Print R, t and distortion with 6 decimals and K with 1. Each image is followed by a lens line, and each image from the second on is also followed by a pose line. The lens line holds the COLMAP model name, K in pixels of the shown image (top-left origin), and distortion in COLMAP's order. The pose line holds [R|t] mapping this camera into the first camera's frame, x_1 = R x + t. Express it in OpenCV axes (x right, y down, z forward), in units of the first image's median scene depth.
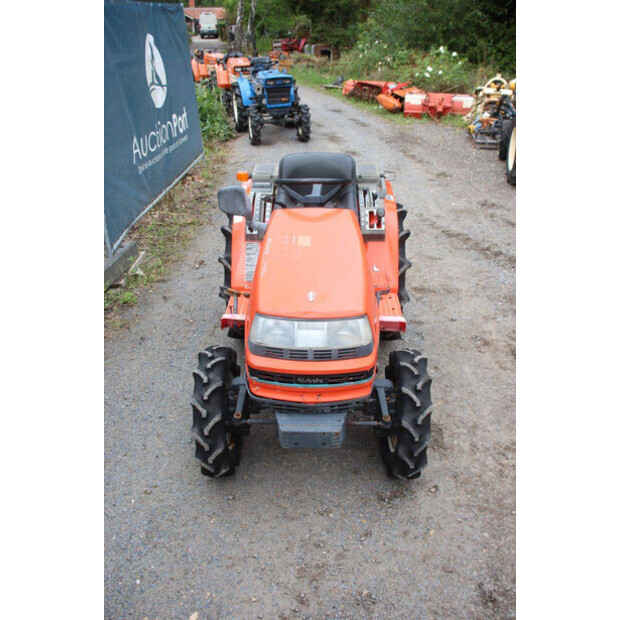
lens RADIAL K [[563.6, 0, 303.4], [0, 563.6, 310.8], [0, 0, 1]] dist [-0.145777, 0.175177]
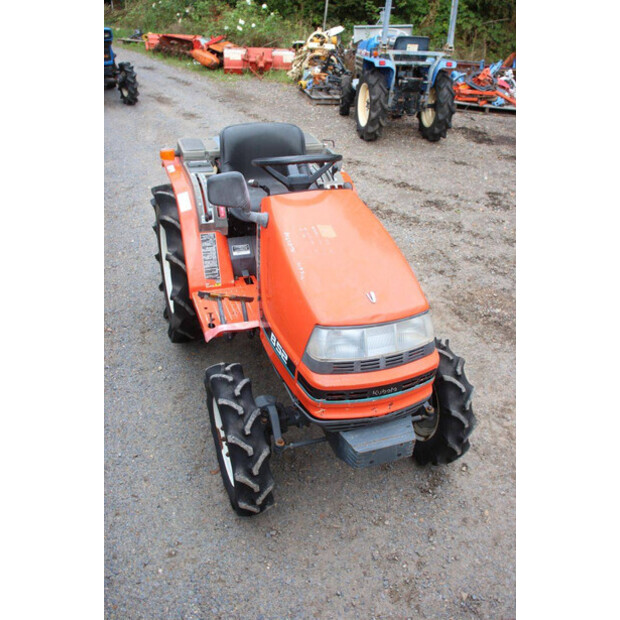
lens RADIAL K [[563.6, 0, 303.4], [0, 563.6, 310.8], [0, 0, 1]] dist [-0.145777, 0.175177]
pose [[0.931989, -0.147700, 0.331029, -0.320693], [0.122927, 0.987888, 0.094689, -0.085075], [-0.341006, -0.047557, 0.938858, 0.181143]]
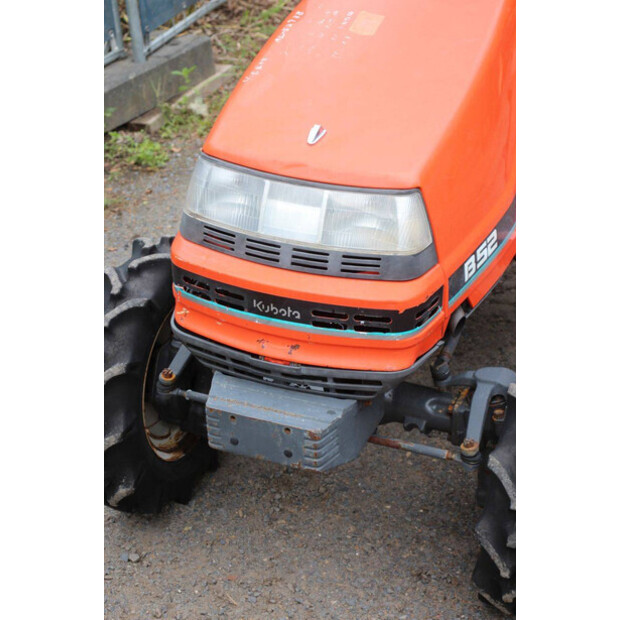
lens RADIAL K [[1446.9, 0, 312.7], [0, 1446.9, 319.8], [0, 0, 1]] dist [0.366486, 0.507403]
pose [[0.929865, 0.178155, -0.321887, 0.361741], [-0.175063, 0.983793, 0.038779, 0.067046], [0.323579, 0.020291, 0.945984, -0.114128]]
